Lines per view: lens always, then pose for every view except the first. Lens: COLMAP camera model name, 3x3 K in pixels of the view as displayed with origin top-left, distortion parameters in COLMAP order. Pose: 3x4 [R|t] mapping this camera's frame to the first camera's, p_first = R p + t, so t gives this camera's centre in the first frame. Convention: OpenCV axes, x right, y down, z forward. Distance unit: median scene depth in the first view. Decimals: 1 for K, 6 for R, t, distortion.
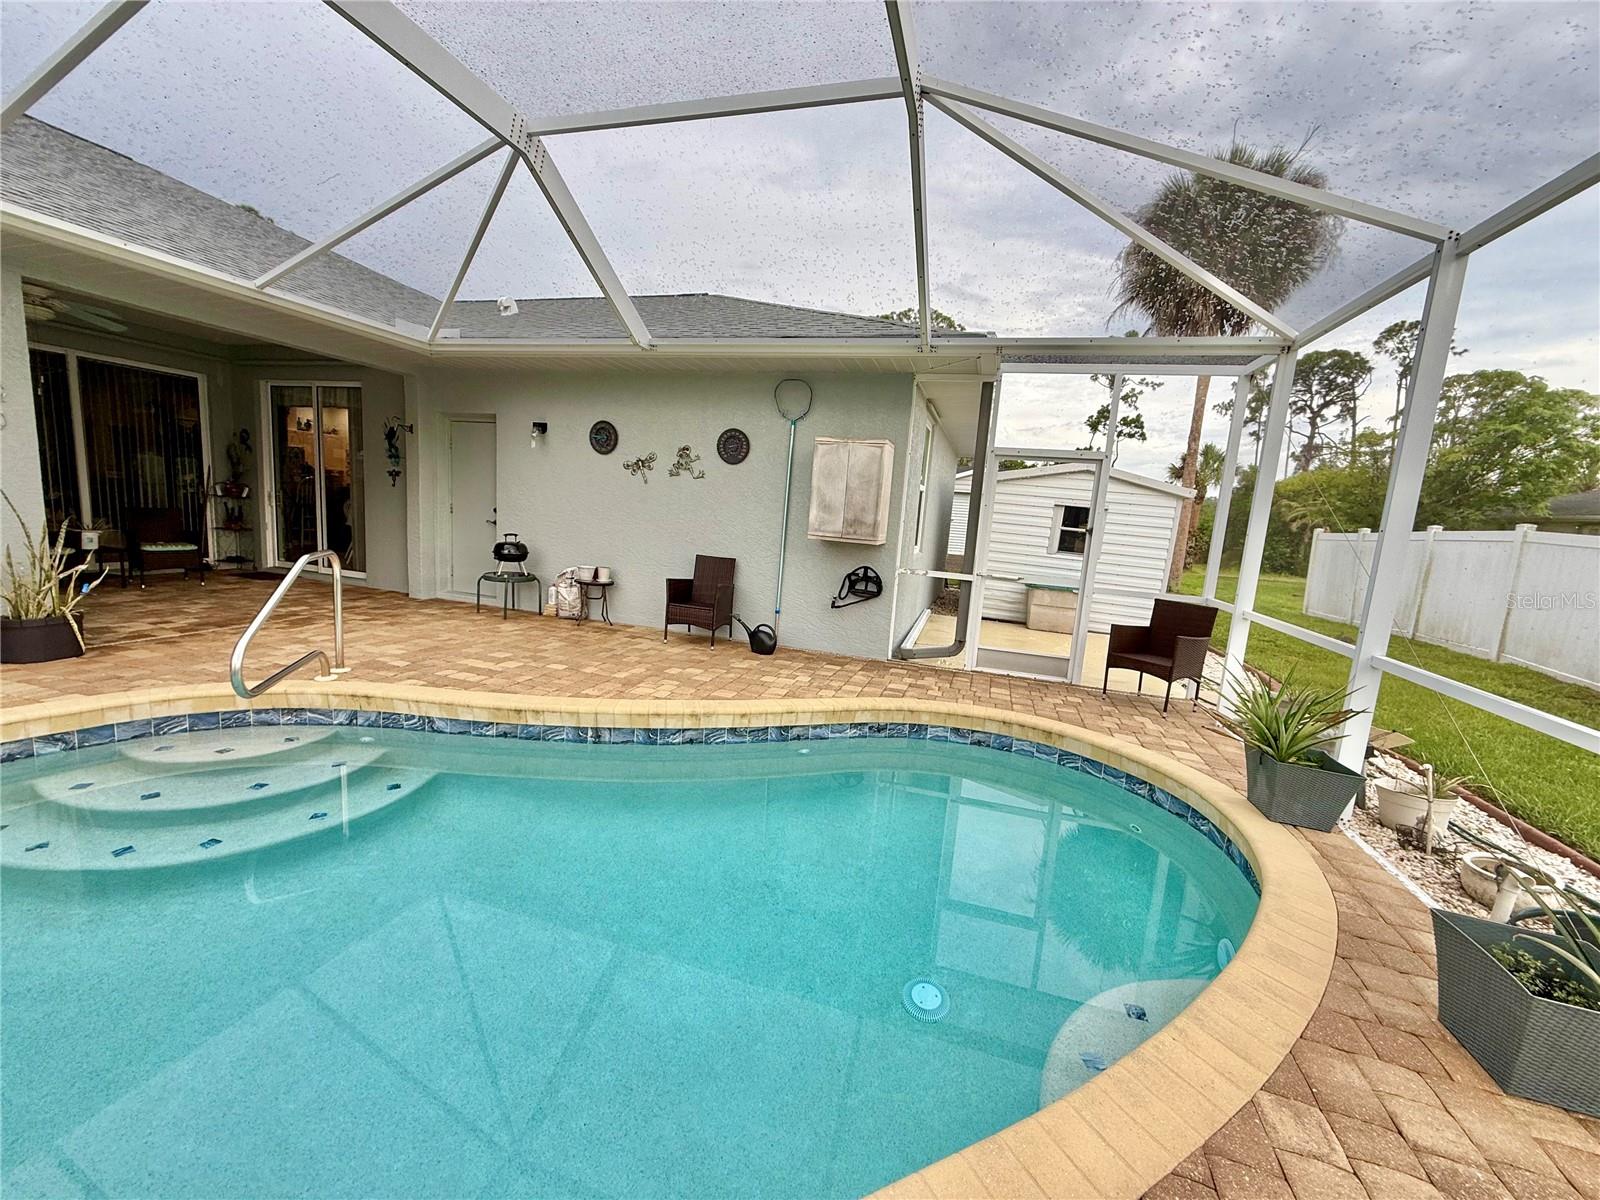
lens RADIAL K [[635.5, 0, 796.9], [0, 635.5, 602.3], [0, 0, 1]] dist [0.000267, -0.000151]
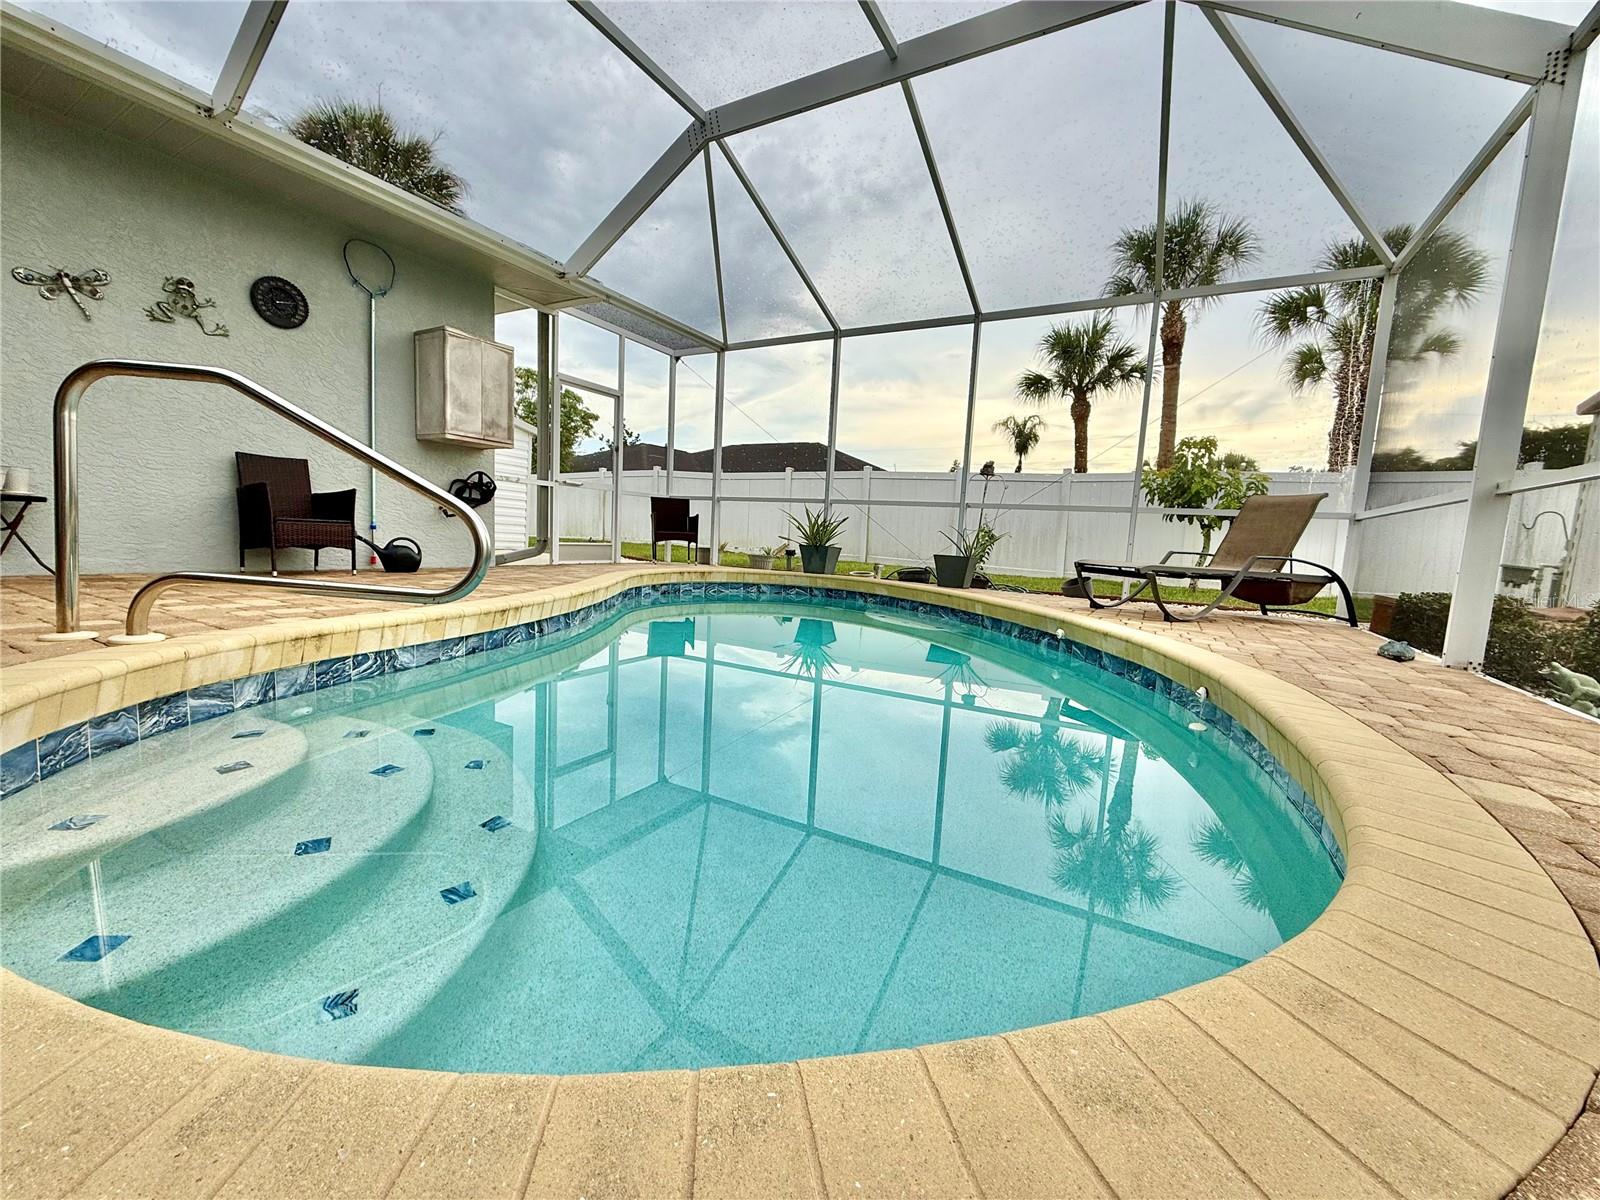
lens RADIAL K [[635.5, 0, 796.9], [0, 635.5, 602.3], [0, 0, 1]] dist [0.000267, -0.000151]
pose [[0.228281, -0.165651, 0.959400, -0.816849], [0.108254, 0.983628, 0.144076, 0.058796], [-0.967558, 0.070969, 0.242476, 0.309374]]
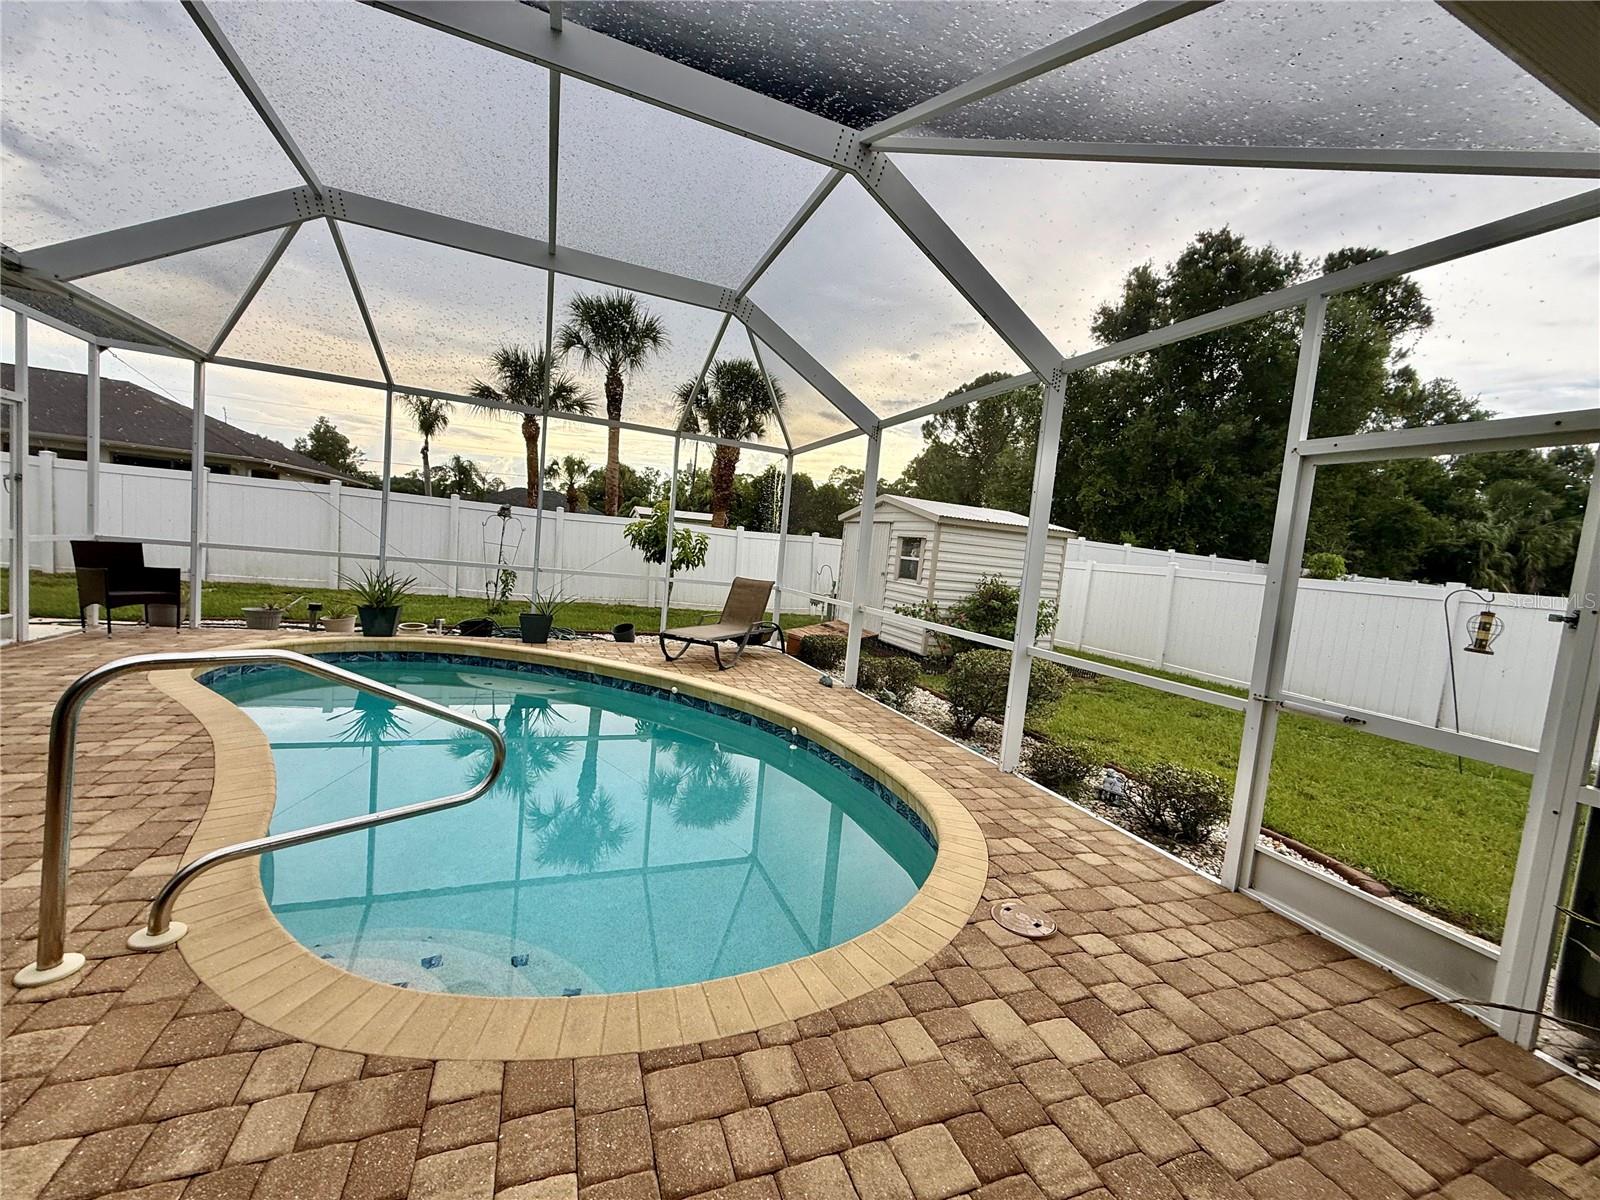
lens RADIAL K [[635.5, 0, 796.9], [0, 635.5, 602.3], [0, 0, 1]] dist [0.000267, -0.000151]
pose [[-0.611281, -0.191304, 0.767944, -1.000934], [-0.021970, 0.974073, 0.225165, -0.169009], [-0.791109, 0.120767, -0.599635, 0.670515]]
